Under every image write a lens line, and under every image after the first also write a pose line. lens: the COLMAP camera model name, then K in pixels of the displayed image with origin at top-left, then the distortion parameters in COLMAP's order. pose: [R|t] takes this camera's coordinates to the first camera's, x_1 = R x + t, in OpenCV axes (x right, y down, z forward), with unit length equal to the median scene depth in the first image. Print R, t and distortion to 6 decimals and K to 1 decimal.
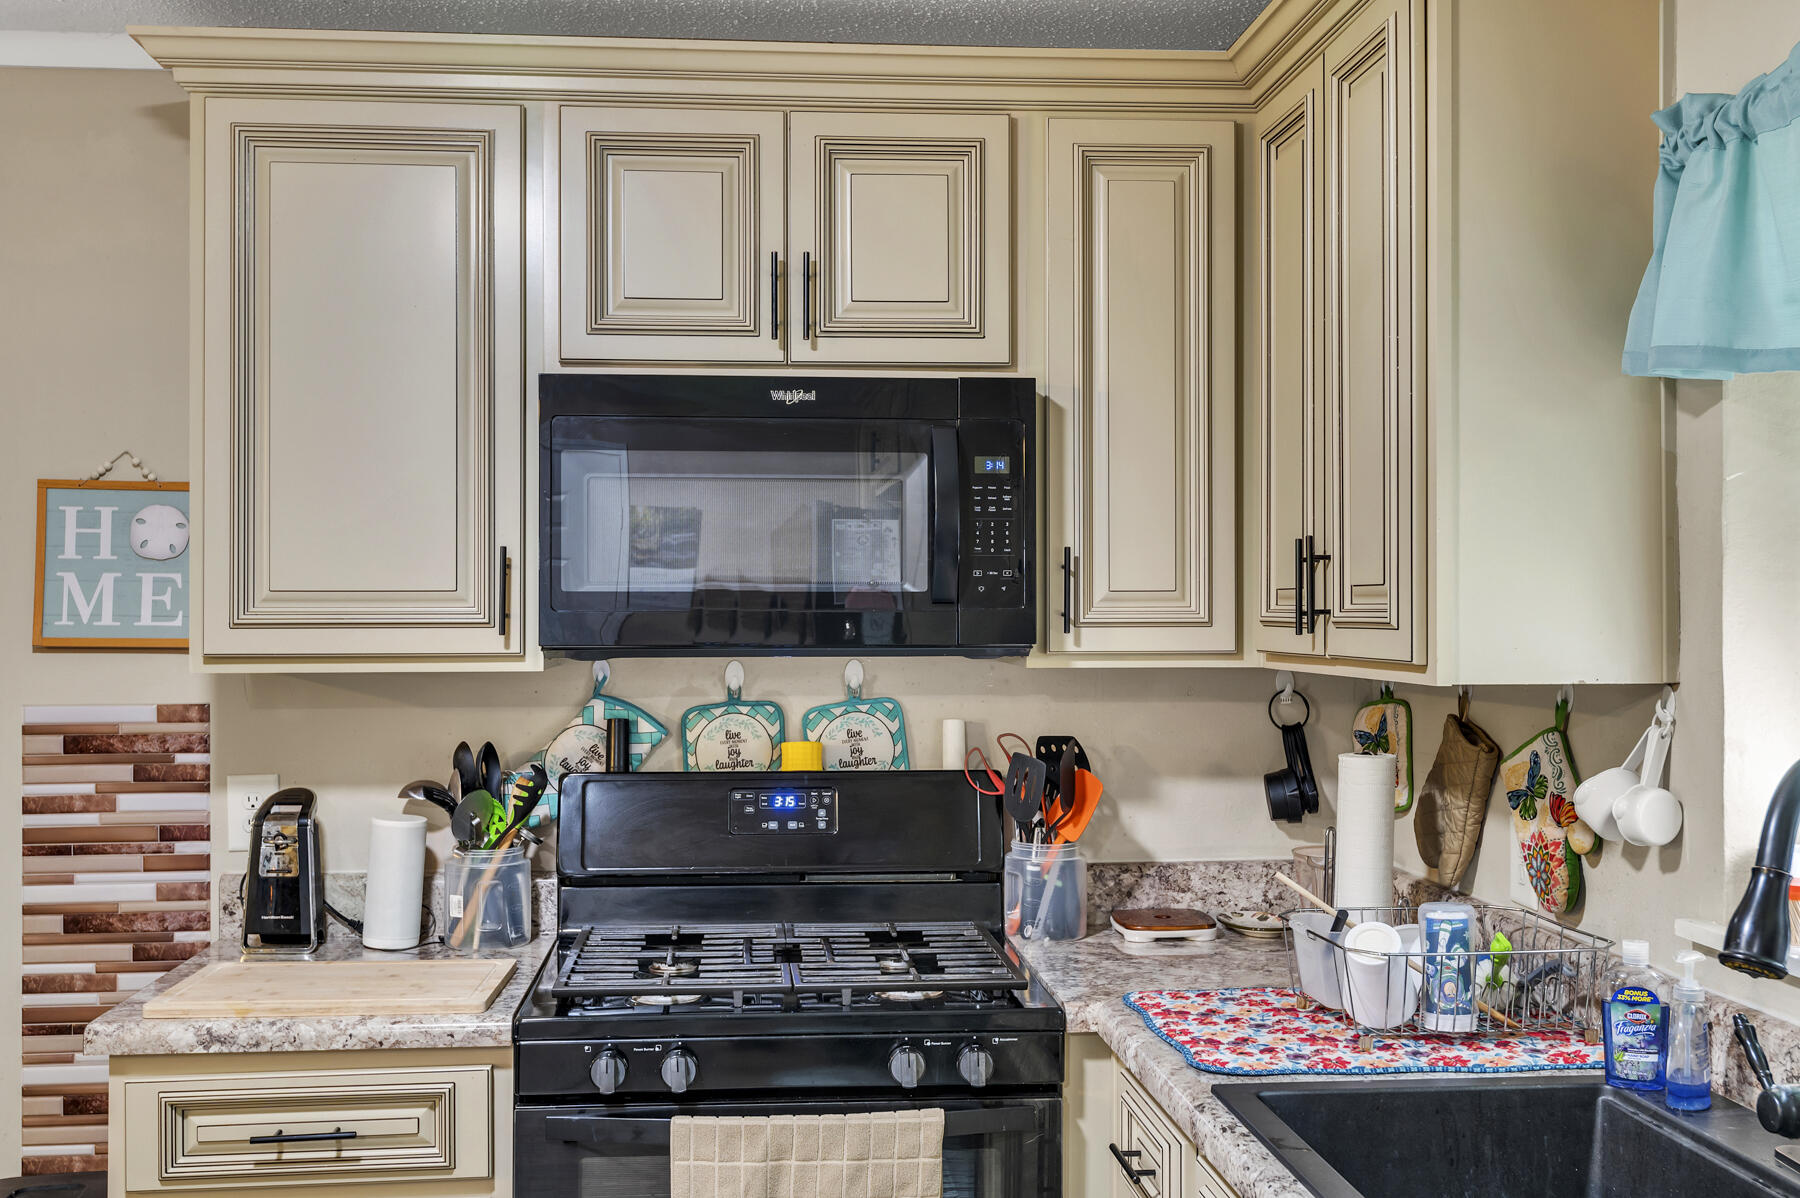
lens RADIAL K [[1779.8, 0, 900.0], [0, 1779.8, 599.0], [0, 0, 1]] dist [0.061697, 0.005864]
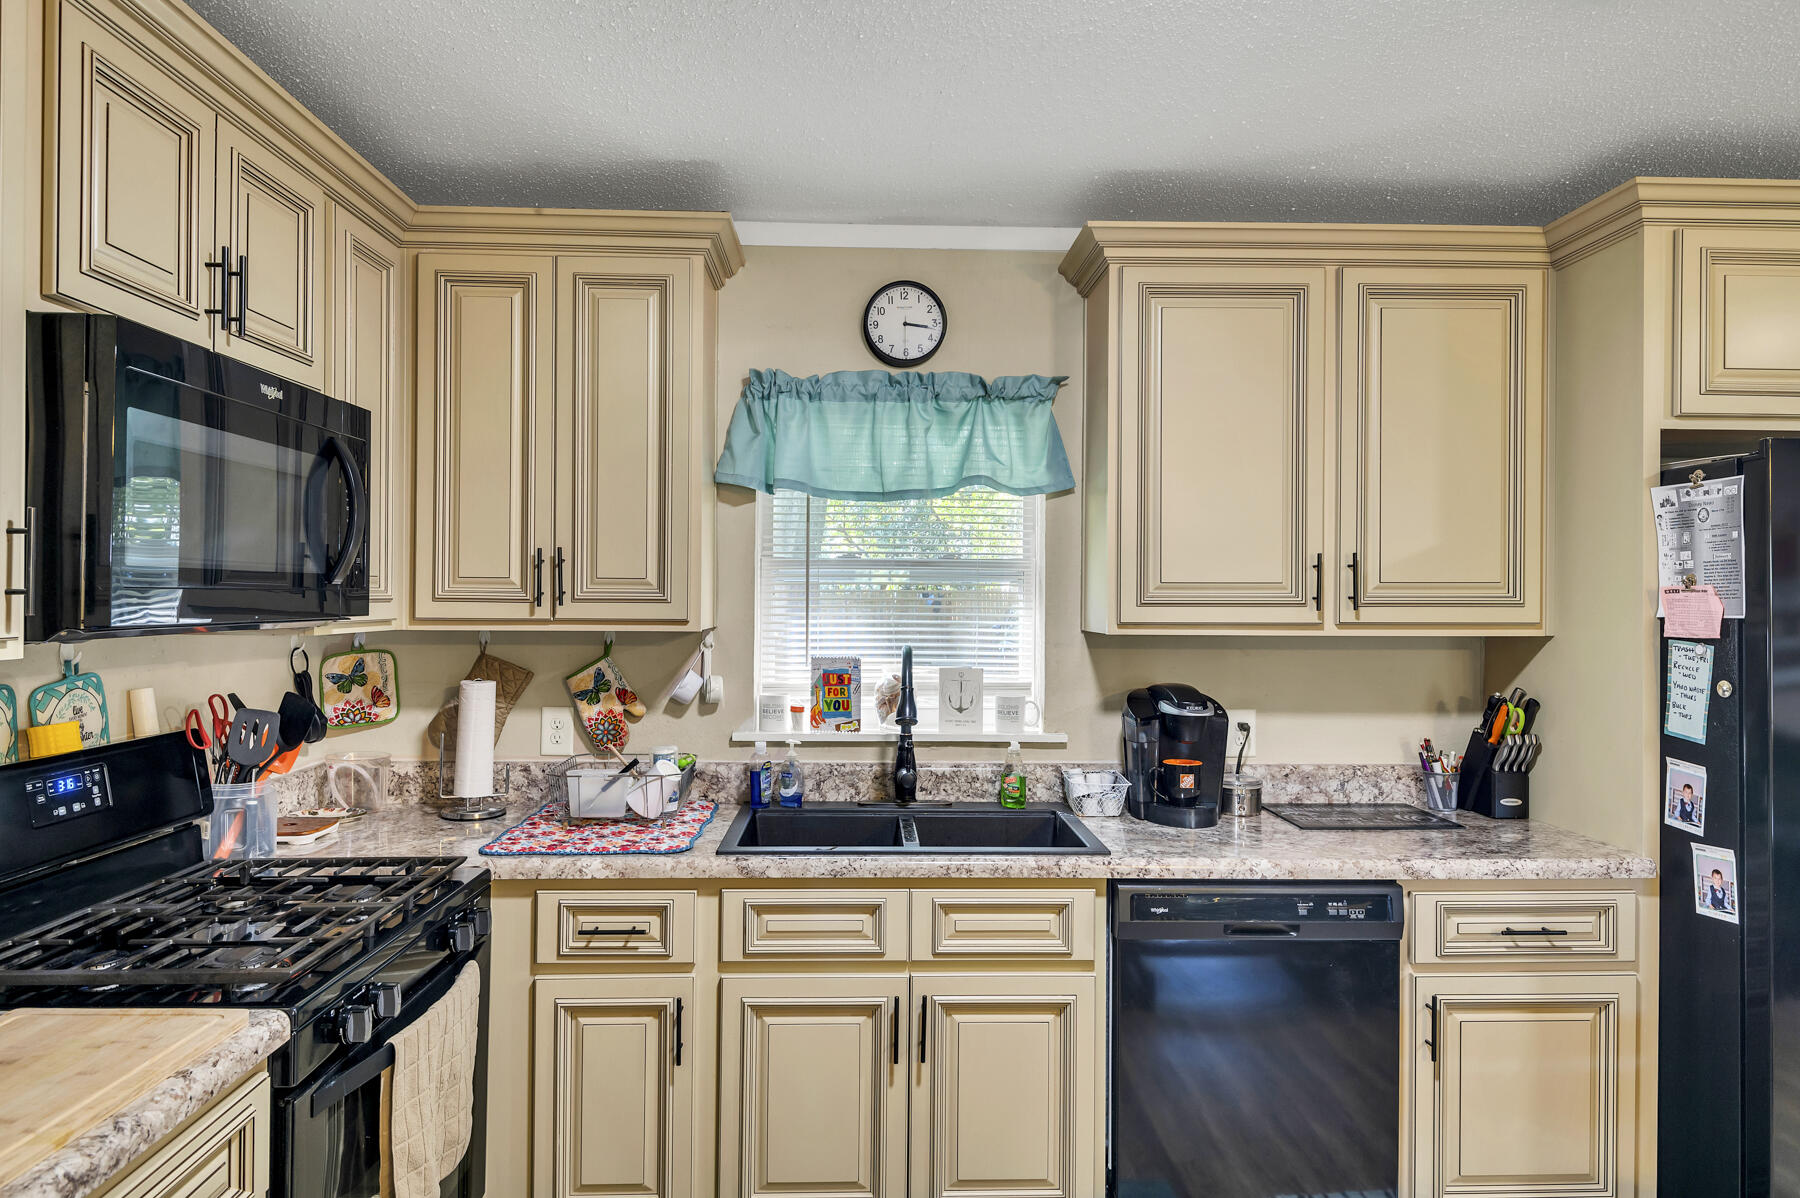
lens RADIAL K [[1088.1, 0, 900.0], [0, 1088.1, 599.0], [0, 0, 1]] dist [0.002025, 0.000386]
pose [[0.052159, -0.002030, 0.998637, -0.632029], [-0.014783, 0.999887, 0.002804, 0.004534], [-0.998529, -0.014909, 0.052123, 0.519544]]
